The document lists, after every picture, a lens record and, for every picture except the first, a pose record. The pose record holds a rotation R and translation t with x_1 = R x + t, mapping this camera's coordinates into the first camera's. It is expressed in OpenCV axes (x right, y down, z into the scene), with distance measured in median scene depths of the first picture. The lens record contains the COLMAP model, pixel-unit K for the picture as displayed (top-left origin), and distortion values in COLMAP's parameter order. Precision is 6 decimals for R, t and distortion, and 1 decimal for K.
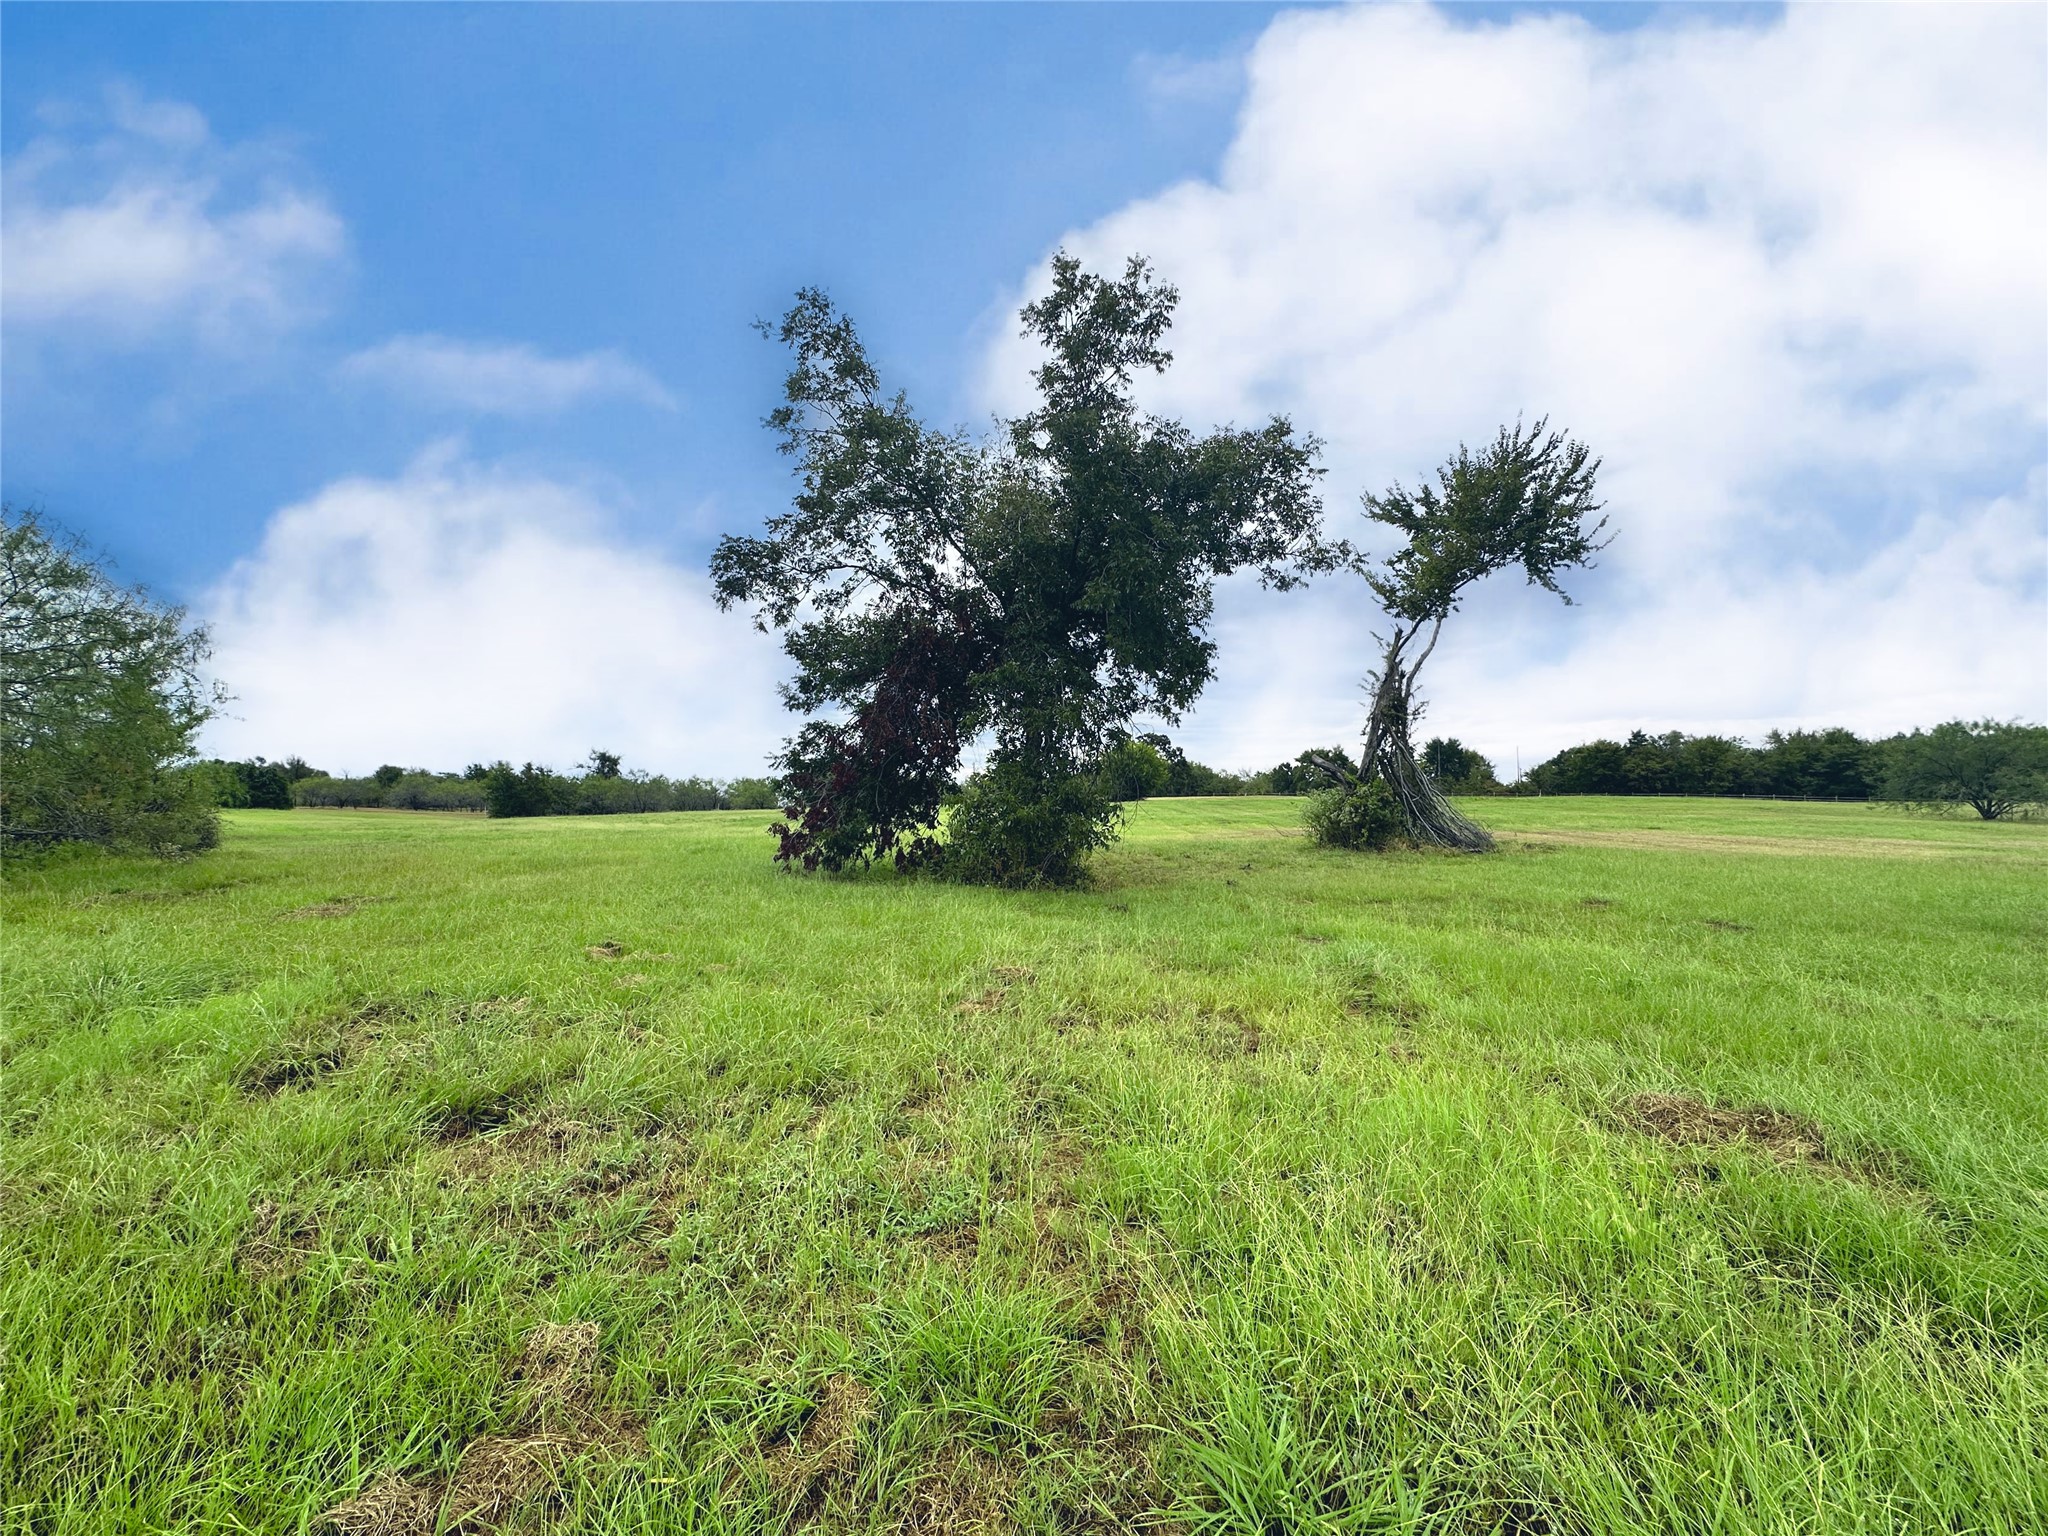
lens RADIAL K [[820.4, 0, 1022.4], [0, 820.4, 781.8], [0, 0, 1]] dist [0.001765, -0.000108]
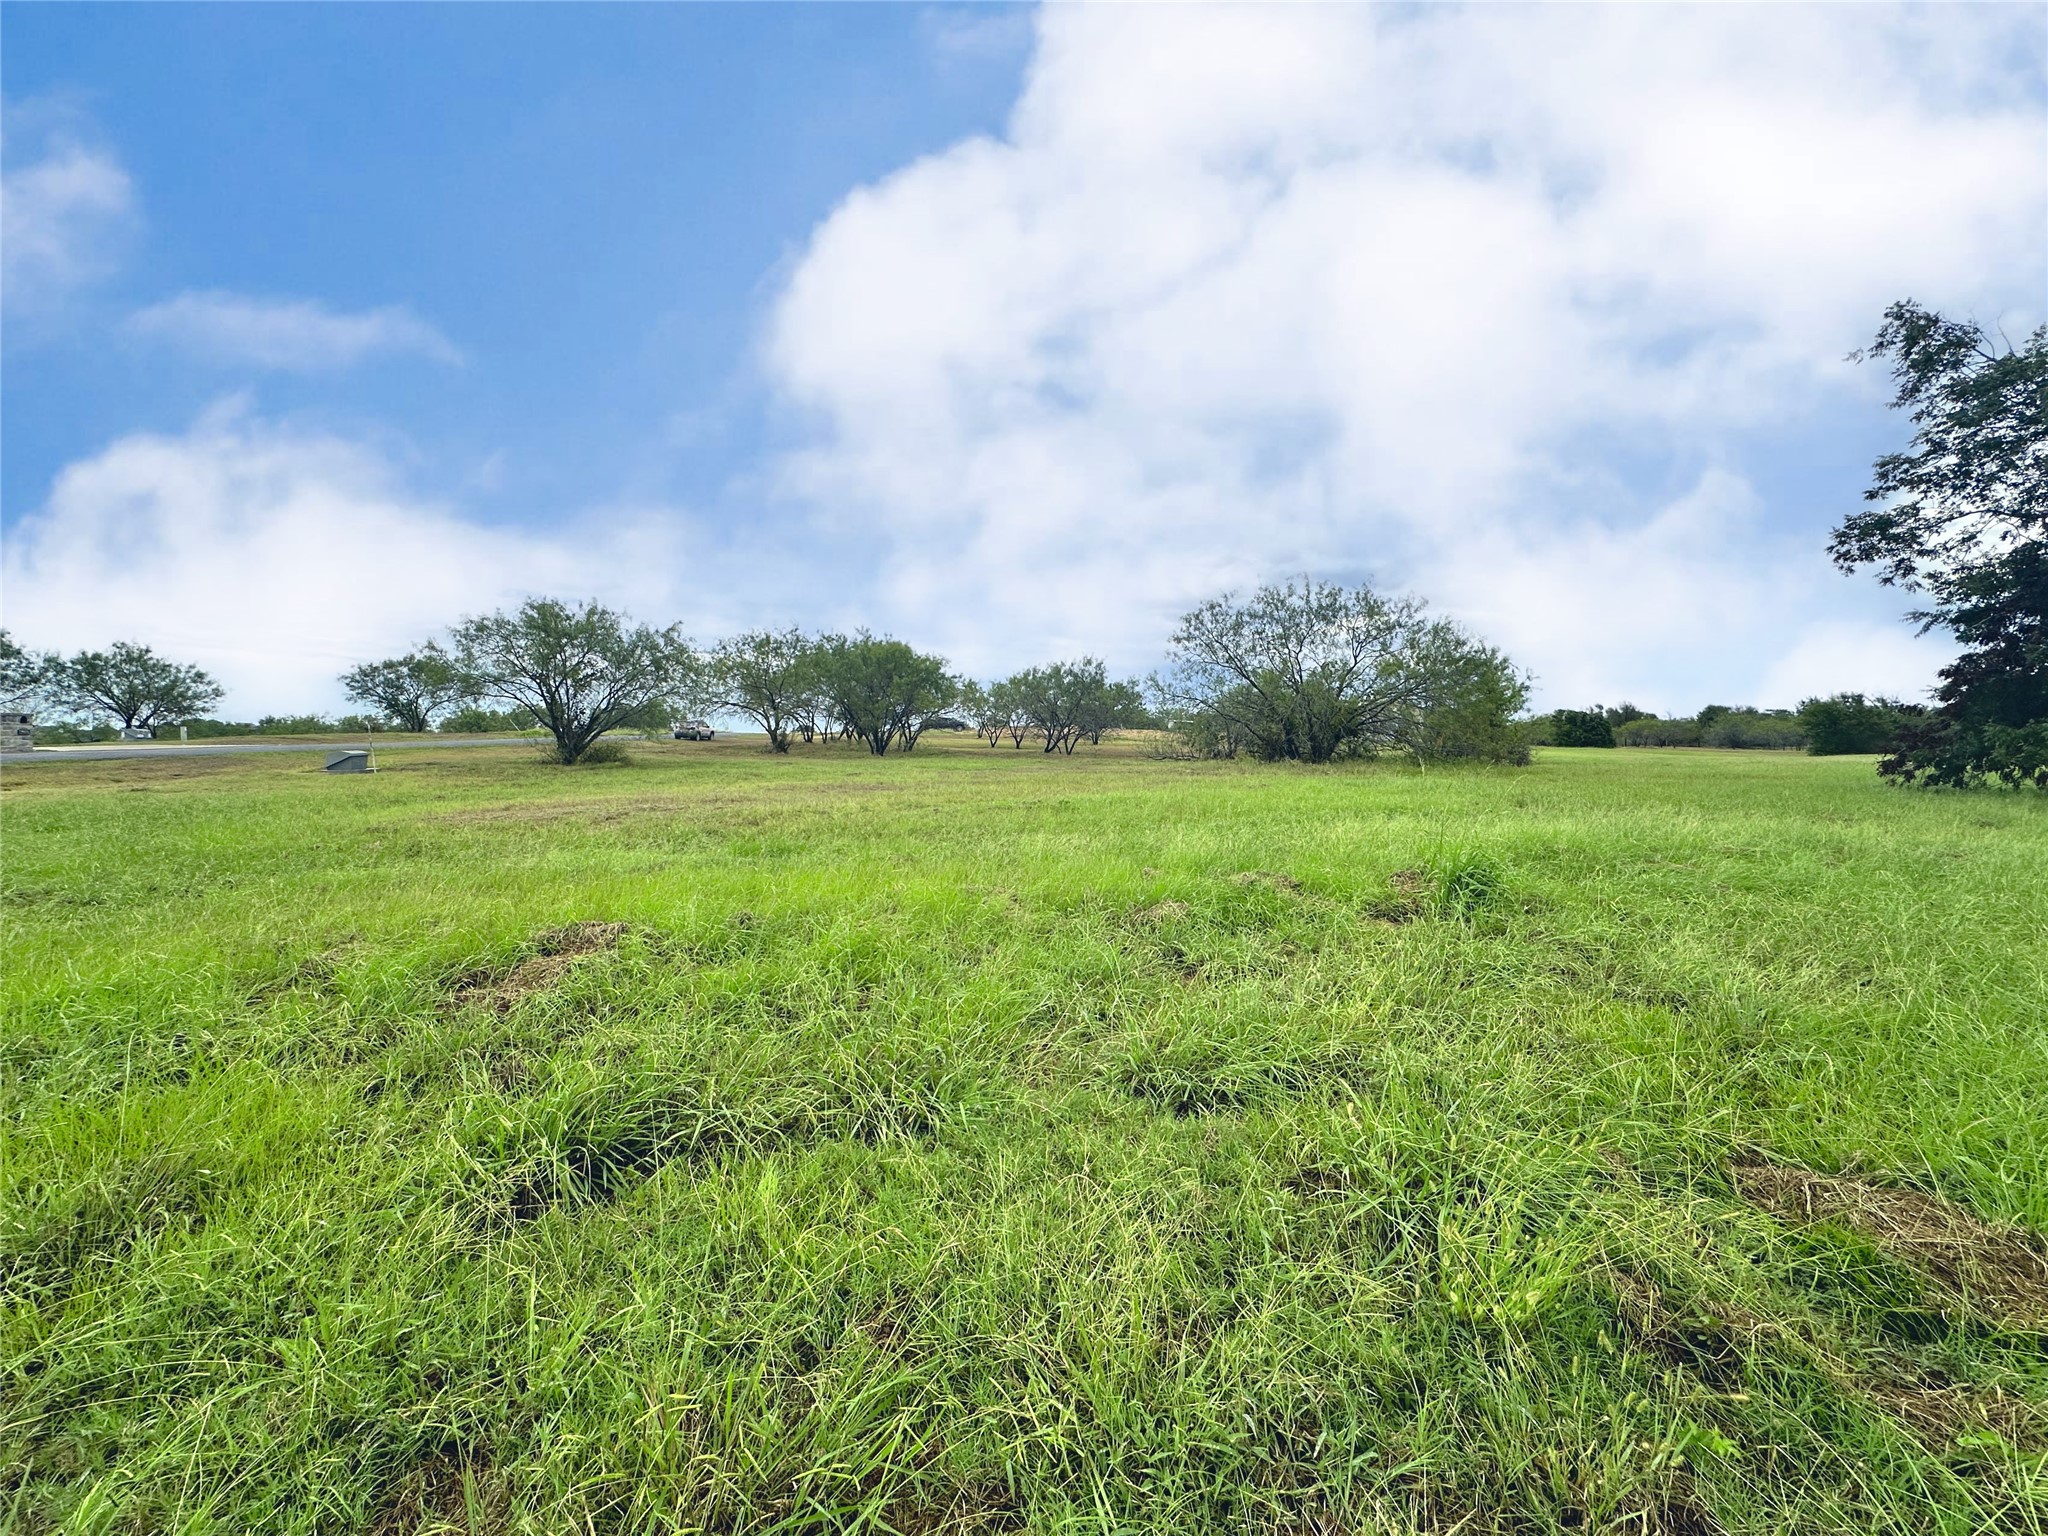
lens RADIAL K [[820.4, 0, 1023.7], [0, 820.4, 768.0], [0, 0, 1]] dist [0.001765, -0.000108]
pose [[0.203620, 0.016343, -0.978913, 0.069920], [0.037530, 0.998996, 0.024485, 0.000639], [0.978330, -0.041724, 0.202803, -0.055528]]
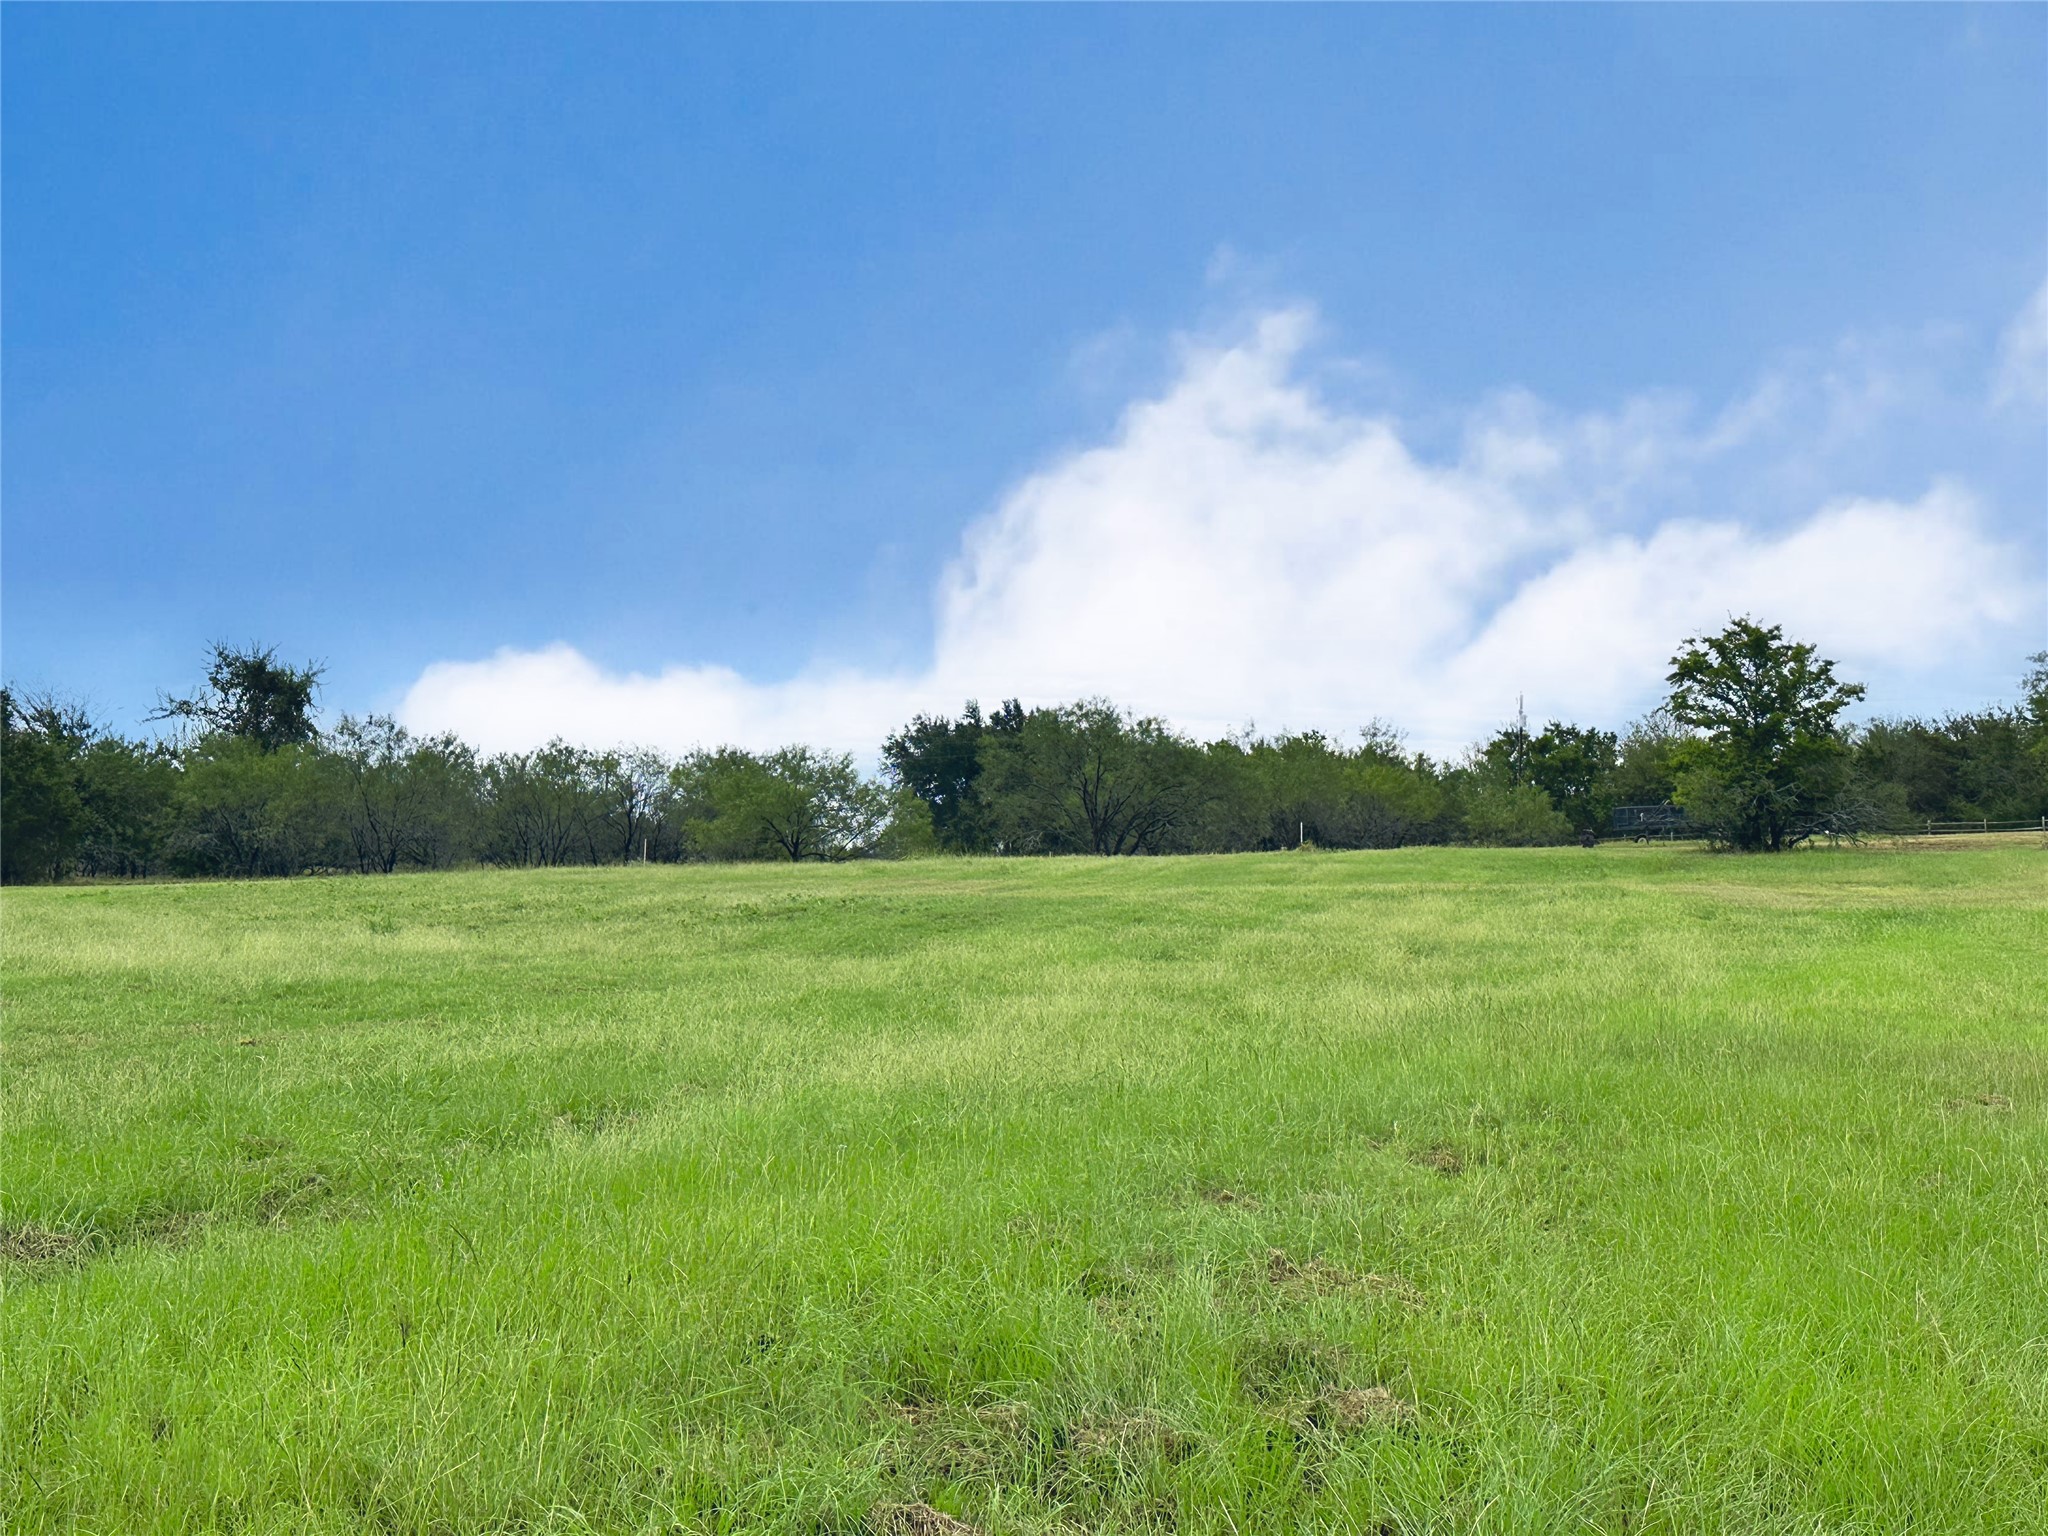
lens RADIAL K [[2642.8, 0, 1002.0], [0, 2642.8, 759.7], [0, 0, 1]] dist [0.140775, 0.000000]
pose [[0.978196, -0.001435, -0.207677, -0.060777], [0.000443, 0.999988, -0.004827, 0.003639], [0.207681, 0.004629, 0.978186, 0.137774]]
